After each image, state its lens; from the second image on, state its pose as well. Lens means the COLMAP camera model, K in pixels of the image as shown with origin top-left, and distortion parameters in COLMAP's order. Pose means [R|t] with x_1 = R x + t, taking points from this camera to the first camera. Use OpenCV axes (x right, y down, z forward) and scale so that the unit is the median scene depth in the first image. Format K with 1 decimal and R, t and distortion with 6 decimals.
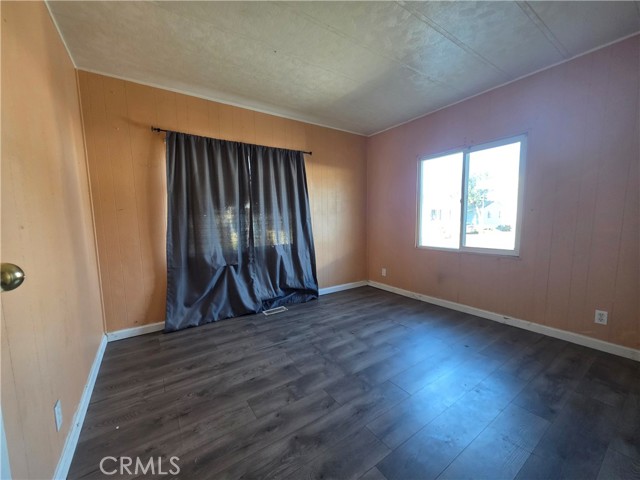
lens RADIAL K [[256.6, 0, 321.4], [0, 256.6, 241.6], [0, 0, 1]] dist [-0.001616, 0.000321]
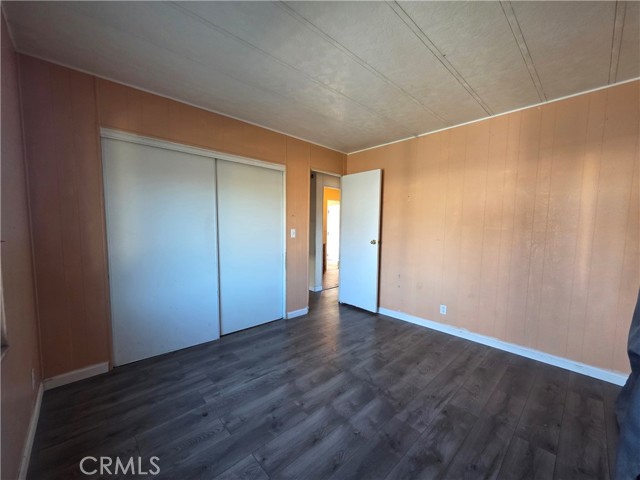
lens RADIAL K [[256.6, 0, 321.3], [0, 256.6, 242.6], [0, 0, 1]] dist [-0.001616, 0.000321]
pose [[-0.988106, 0.014572, -0.153079, 0.378353], [-0.010142, 0.987156, 0.159435, -0.254776], [0.153437, 0.159091, -0.975268, 1.943740]]
